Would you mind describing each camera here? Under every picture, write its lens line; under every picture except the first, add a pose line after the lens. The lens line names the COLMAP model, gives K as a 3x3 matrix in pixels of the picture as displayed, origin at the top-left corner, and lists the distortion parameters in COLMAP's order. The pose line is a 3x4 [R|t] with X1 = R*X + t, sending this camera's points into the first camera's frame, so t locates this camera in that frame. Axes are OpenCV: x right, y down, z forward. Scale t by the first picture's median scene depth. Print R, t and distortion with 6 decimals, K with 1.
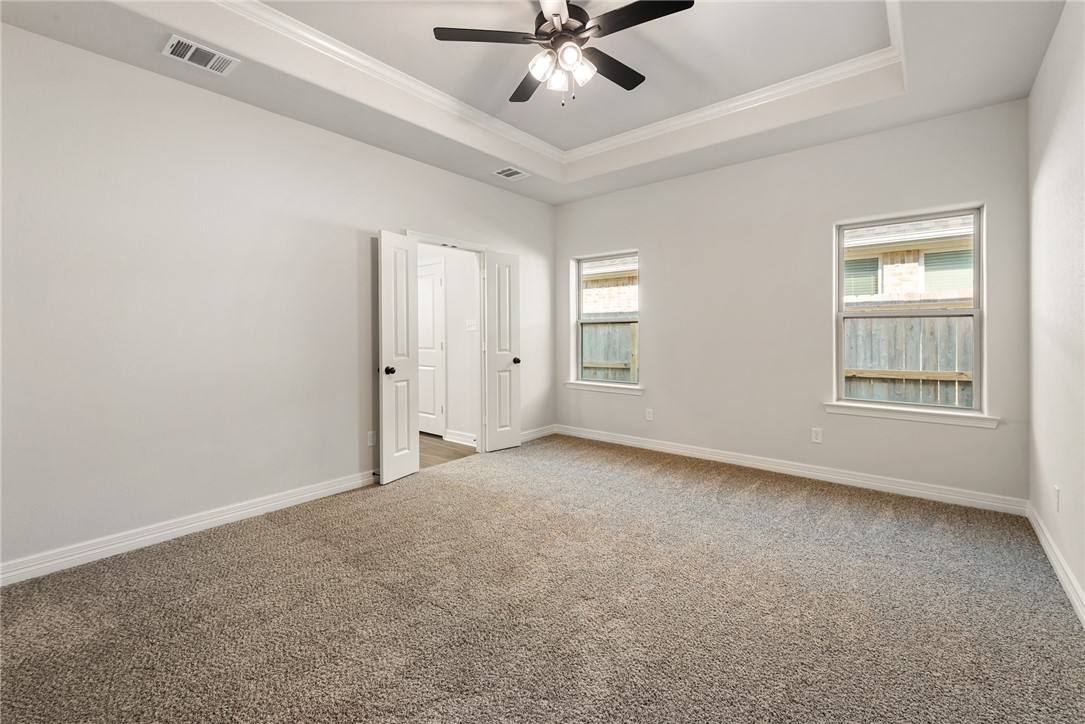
lens RADIAL K [[457.0, 0, 543.7], [0, 457.0, 333.3], [0, 0, 1]] dist [-0.000809, -0.000303]
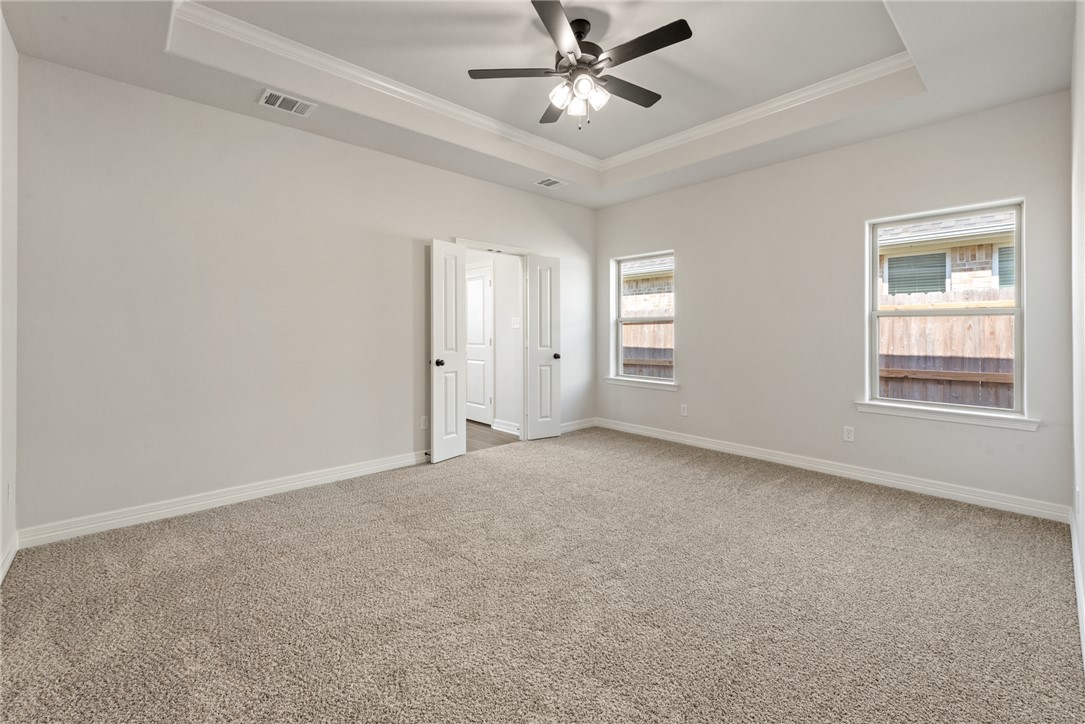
lens RADIAL K [[454.9, 0, 543.2], [0, 454.9, 330.4], [0, 0, 1]] dist [0.002746, -0.000200]
pose [[0.990771, 0.005385, -0.135440, 0.069041], [-0.005716, 0.999982, -0.002059, 0.001992], [0.135427, 0.002814, 0.990783, -0.082308]]
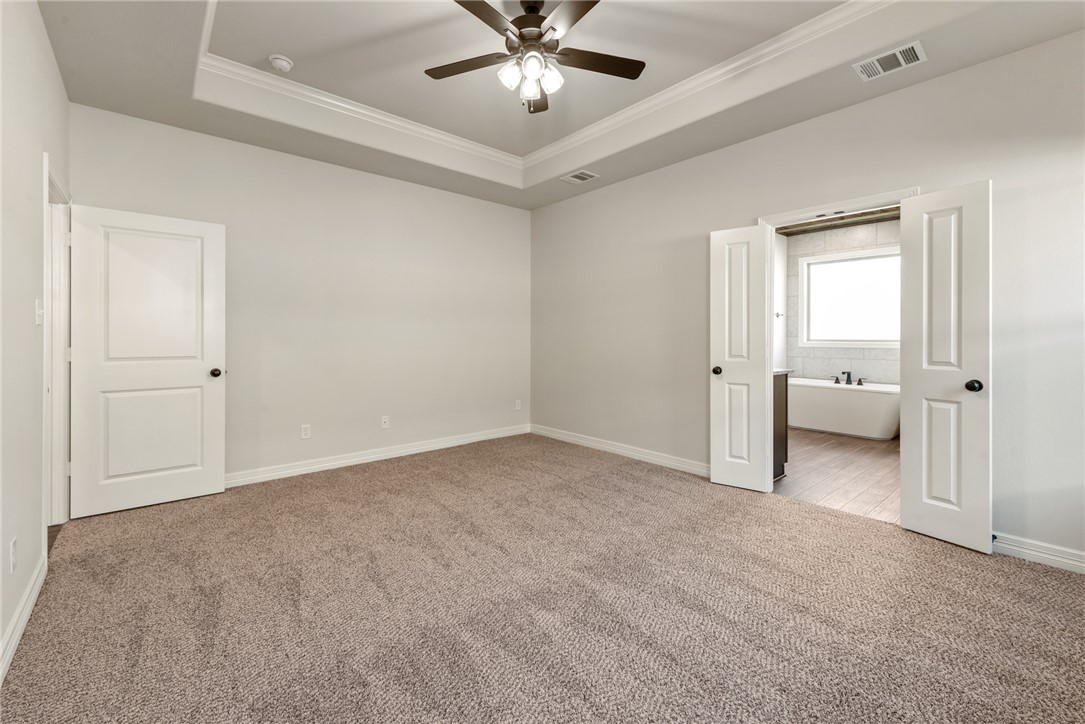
lens RADIAL K [[438.9, 0, 543.4], [0, 438.9, 335.3], [0, 0, 1]] dist [0.000402, -0.000031]
pose [[-0.143671, 0.003656, -0.989619, 0.655312], [-0.002183, 0.999990, 0.004011, 0.001518], [0.989623, 0.002737, -0.143661, 0.754910]]
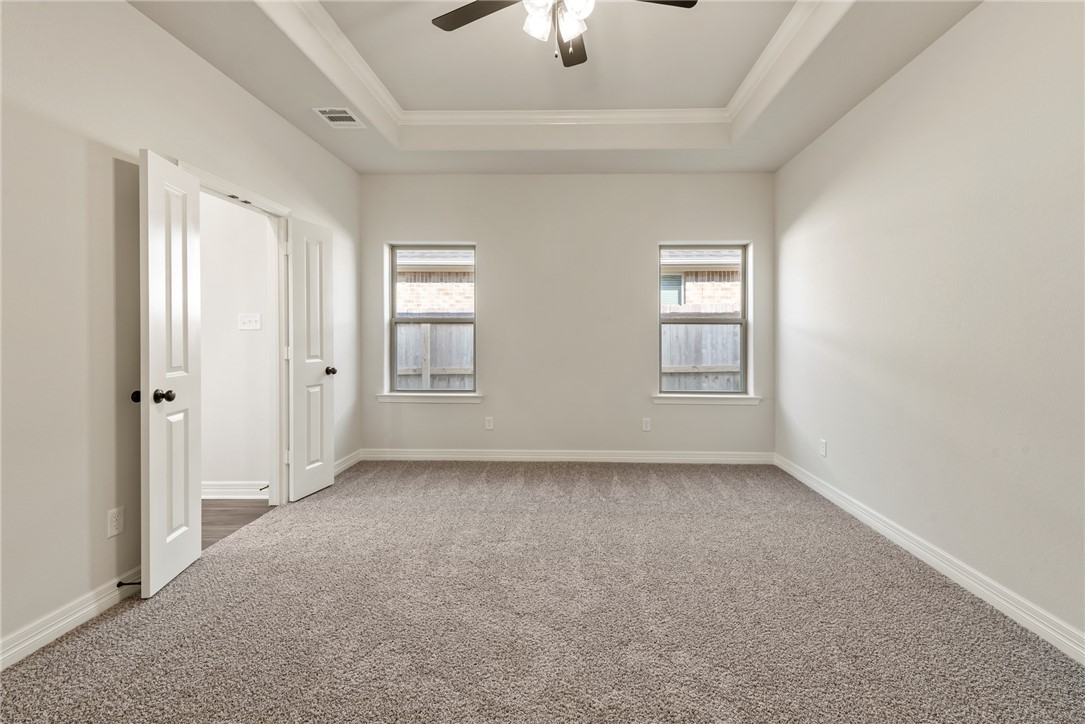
lens RADIAL K [[463.9, 0, 562.3], [0, 463.9, 336.9], [0, 0, 1]] dist [-0.000276, -0.000272]
pose [[0.780235, 0.004642, 0.625469, -0.306550], [-0.005572, 0.999984, -0.000471, 0.003966], [-0.625462, -0.003118, 0.780249, 0.223394]]
